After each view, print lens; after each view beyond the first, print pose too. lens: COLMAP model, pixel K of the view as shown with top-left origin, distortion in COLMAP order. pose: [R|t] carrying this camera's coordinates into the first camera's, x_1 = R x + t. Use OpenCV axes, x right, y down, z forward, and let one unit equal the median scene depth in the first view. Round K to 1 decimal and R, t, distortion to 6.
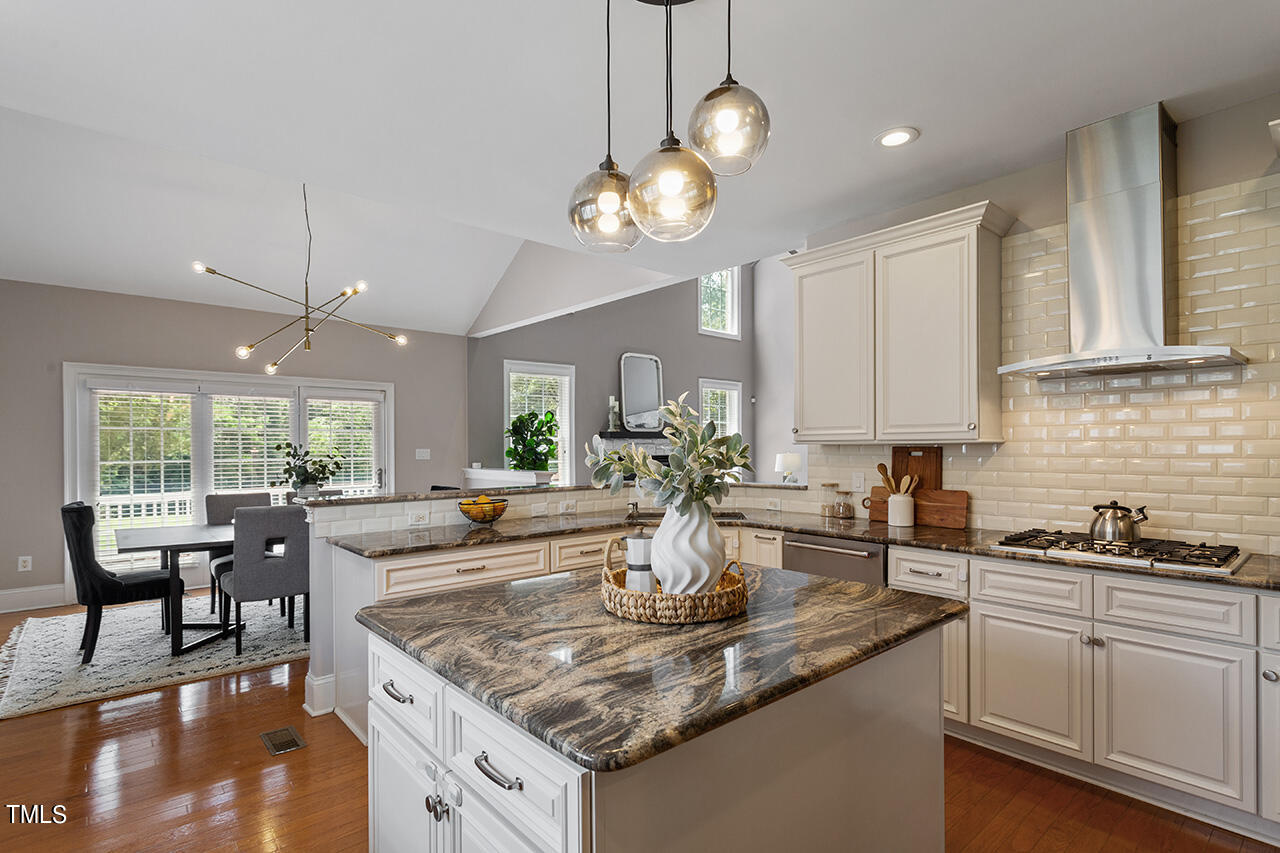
lens RADIAL K [[627.2, 0, 657.7], [0, 627.2, 449.1], [0, 0, 1]] dist [0.000347, 0.000100]
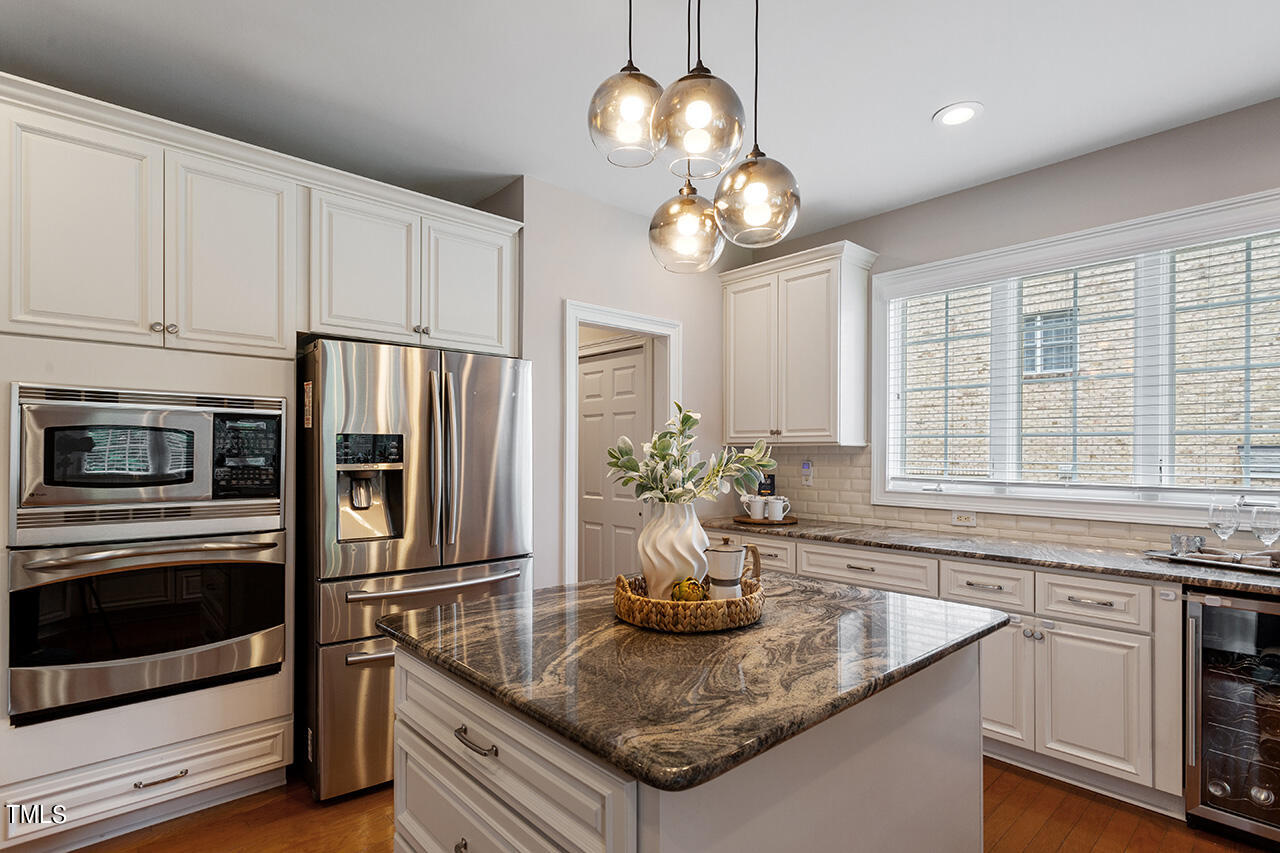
lens RADIAL K [[627.2, 0, 657.7], [0, 627.2, 449.1], [0, 0, 1]] dist [0.000347, 0.000100]
pose [[-0.999893, 0.003866, -0.014083, 0.077410], [0.003898, 0.999990, -0.002221, -0.003329], [0.014074, -0.002276, -0.999898, 1.761445]]
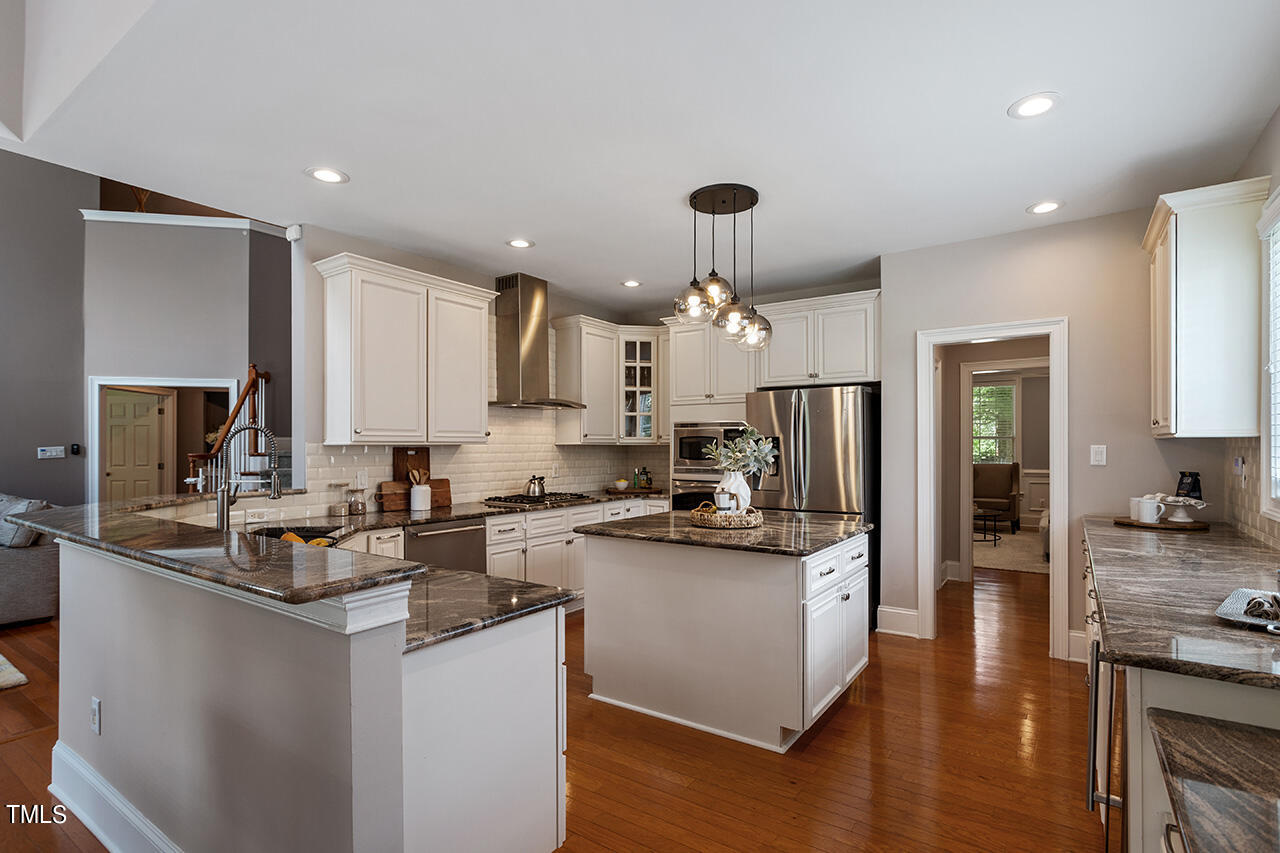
lens RADIAL K [[616.8, 0, 638.0], [0, 616.8, 444.3], [0, 0, 1]] dist [-0.000736, 0.000399]
pose [[-0.230346, 0.008098, 0.973075, -1.661311], [0.007242, 0.999952, -0.006607, 0.003258], [-0.973082, 0.005525, -0.230394, 1.563121]]
